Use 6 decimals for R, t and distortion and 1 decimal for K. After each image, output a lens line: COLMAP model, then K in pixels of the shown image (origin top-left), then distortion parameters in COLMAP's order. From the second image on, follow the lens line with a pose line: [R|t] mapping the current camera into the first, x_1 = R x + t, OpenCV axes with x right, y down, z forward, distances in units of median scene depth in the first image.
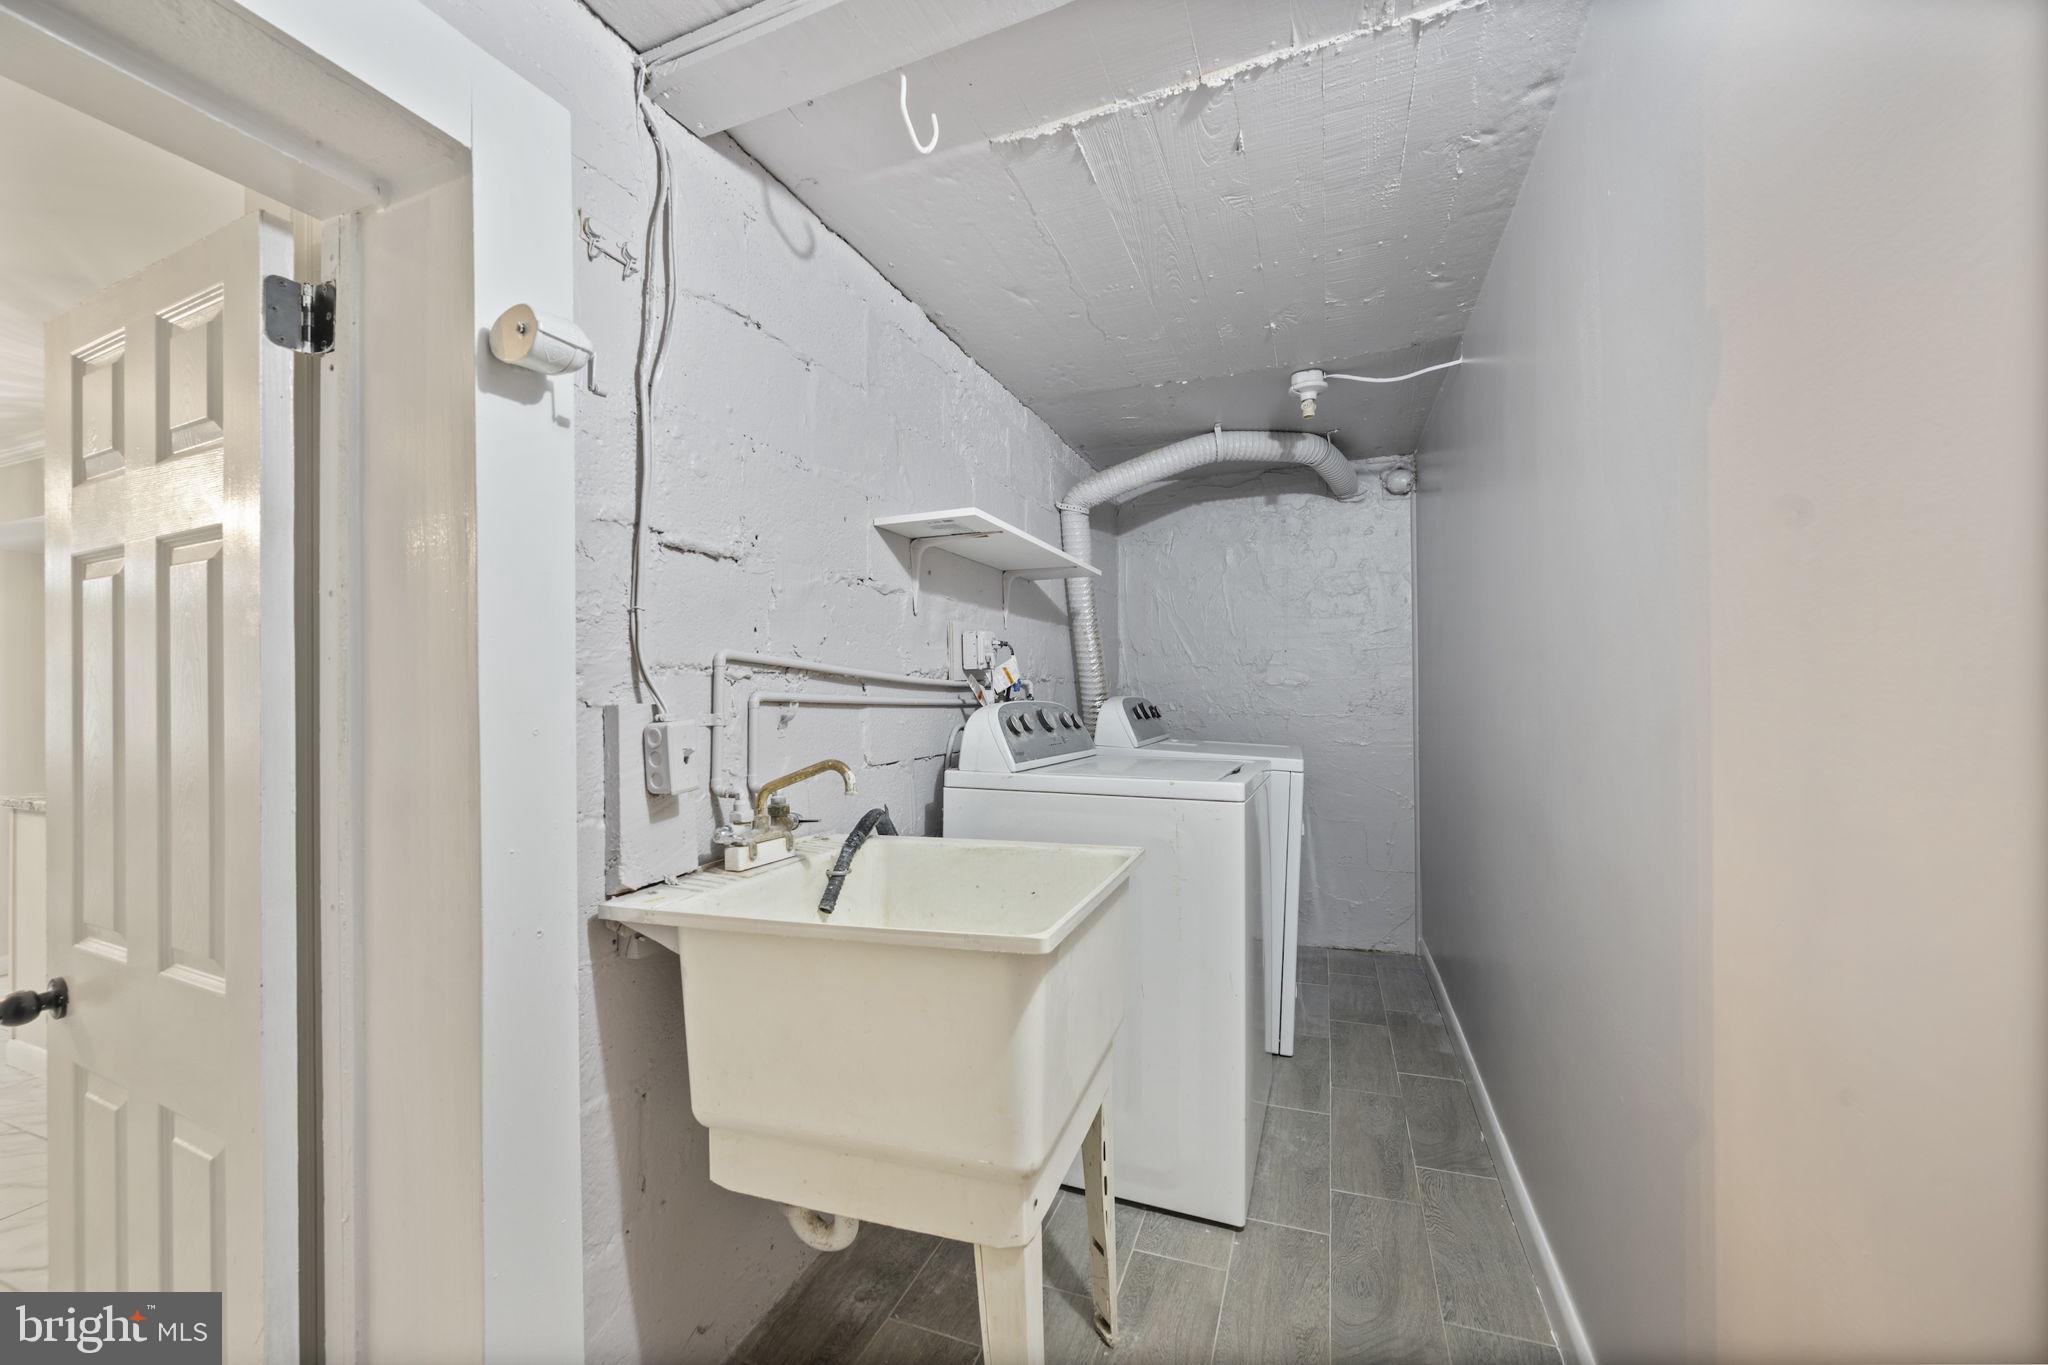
lens RADIAL K [[770.6, 0, 1017.7], [0, 770.6, 686.9], [0, 0, 1]] dist [-0.002499, -0.000153]
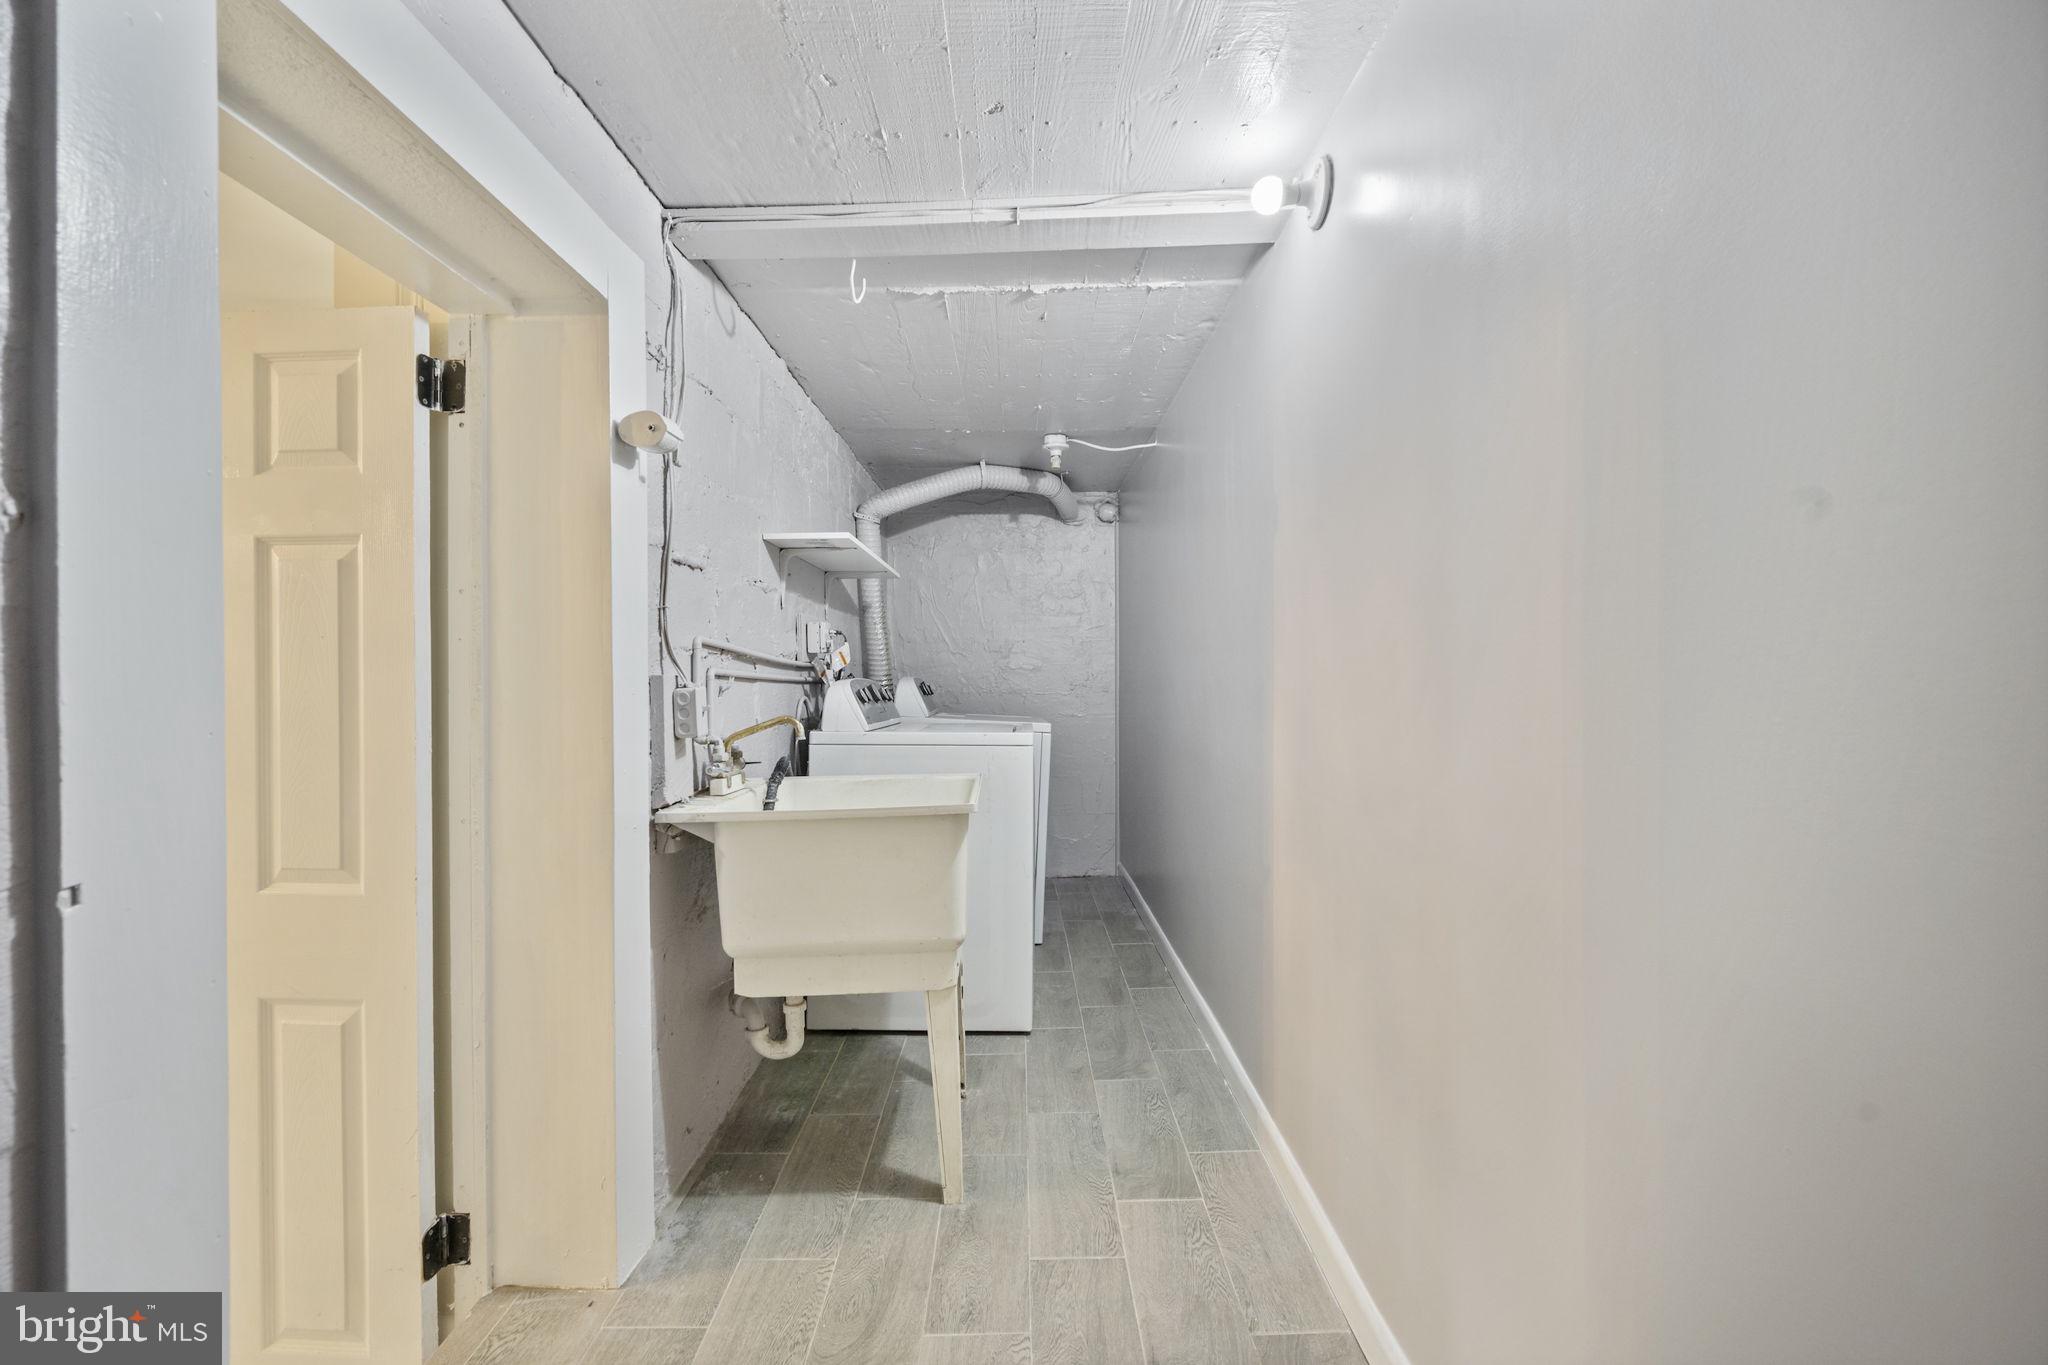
lens RADIAL K [[795.4, 0, 1024.0], [0, 795.4, 682.5], [0, 0, 1]] dist [-0.001365, -0.000084]
pose [[0.925810, 0.001740, 0.377986, -0.237626], [-0.006640, 0.999910, 0.011661, 0.007979], [-0.377932, -0.013306, 0.925738, -0.322245]]
